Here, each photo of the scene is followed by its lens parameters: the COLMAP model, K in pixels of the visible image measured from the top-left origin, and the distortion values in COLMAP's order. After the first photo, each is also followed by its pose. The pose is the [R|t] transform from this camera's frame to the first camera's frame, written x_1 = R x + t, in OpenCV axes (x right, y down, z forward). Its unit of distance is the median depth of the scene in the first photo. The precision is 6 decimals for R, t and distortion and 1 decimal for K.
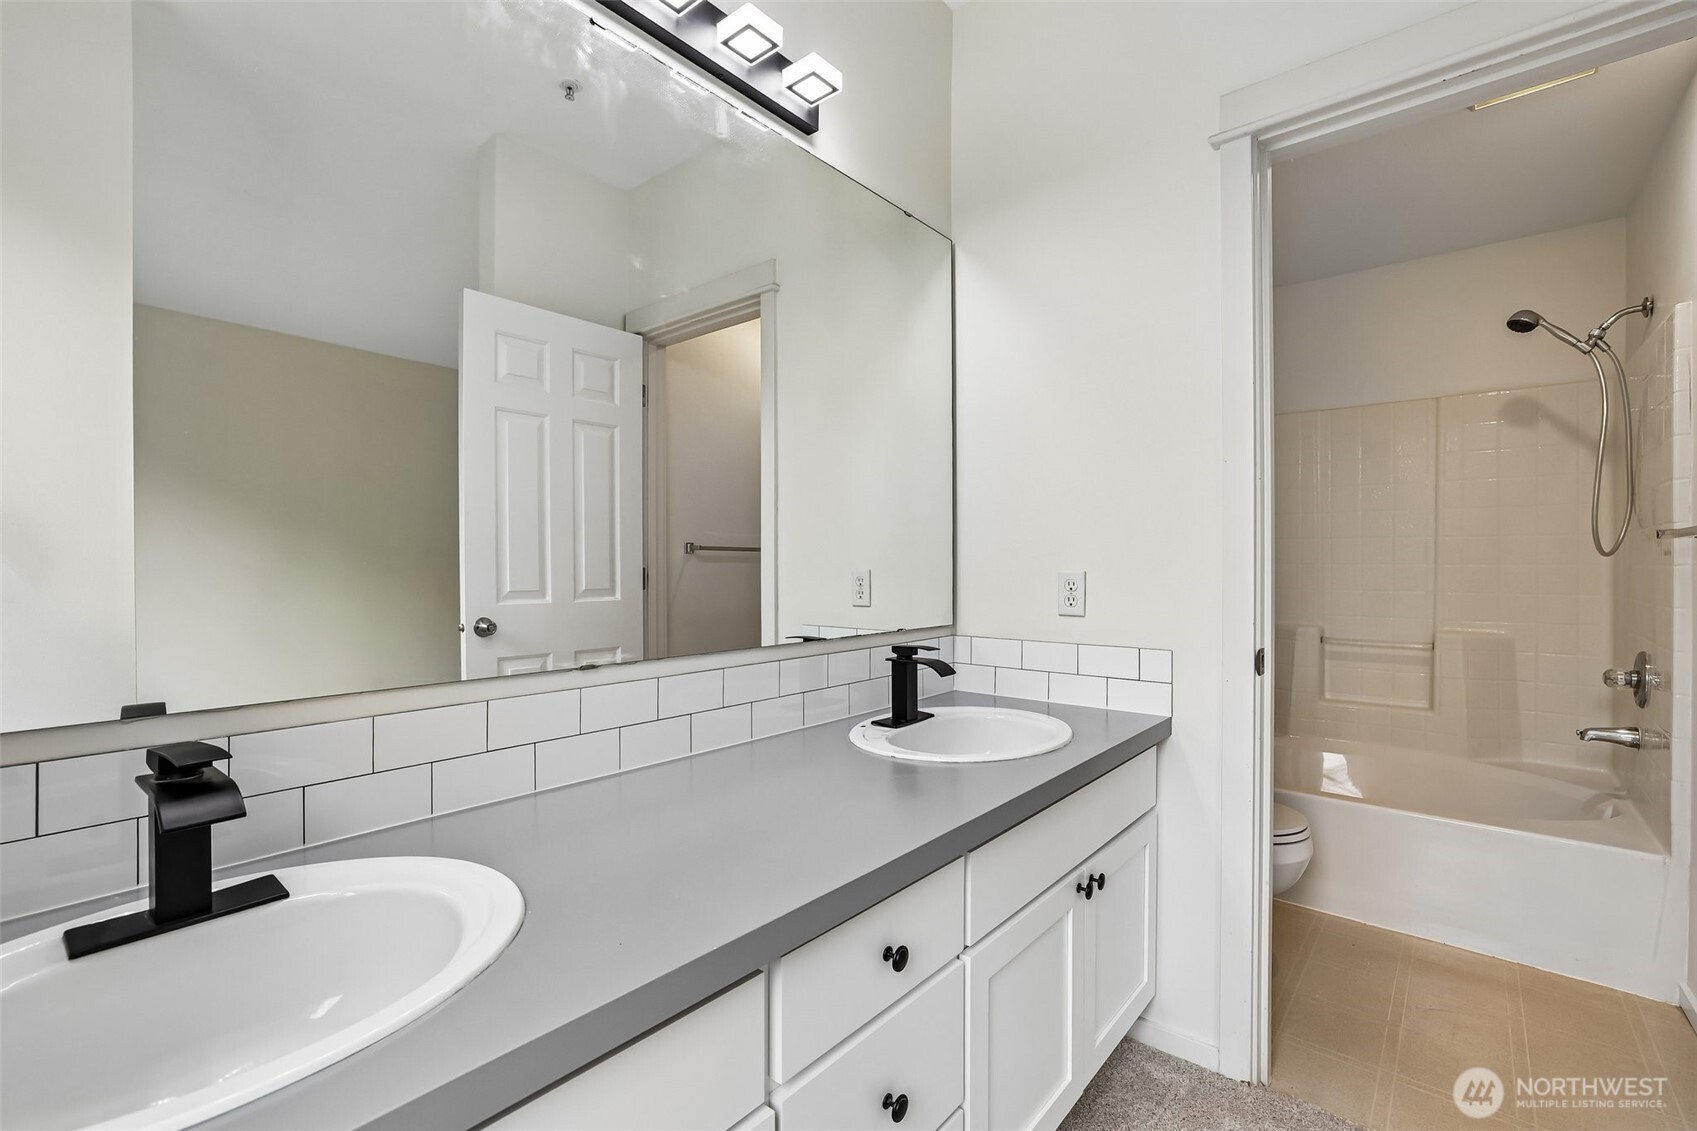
lens RADIAL K [[741.6, 0, 861.8], [0, 741.6, 563.8], [0, 0, 1]] dist [-0.040629, 0.015654]
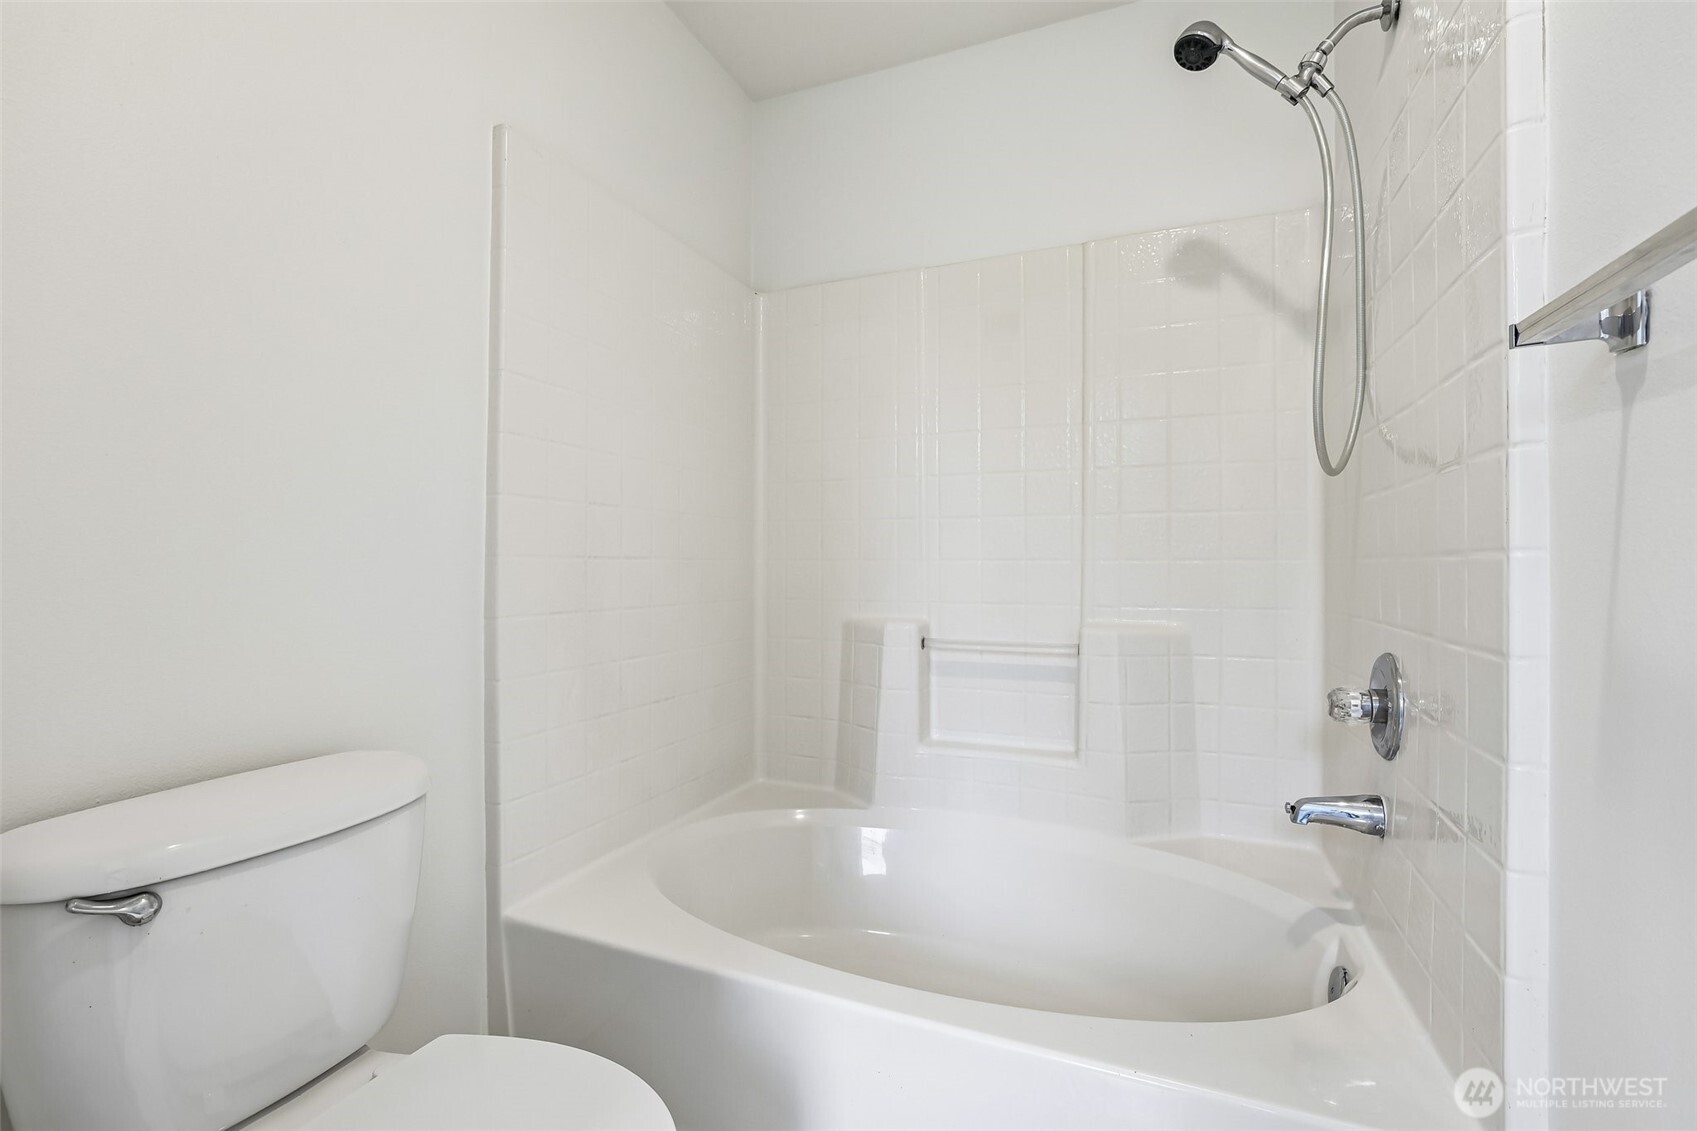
lens RADIAL K [[741.6, 0, 854.6], [0, 741.6, 567.6], [0, 0, 1]] dist [-0.040629, 0.015654]
pose [[0.953635, 0.001763, 0.300961, 0.511294], [-0.000639, 0.999992, -0.003831, 0.057200], [-0.300966, 0.003461, 0.953629, 0.568287]]
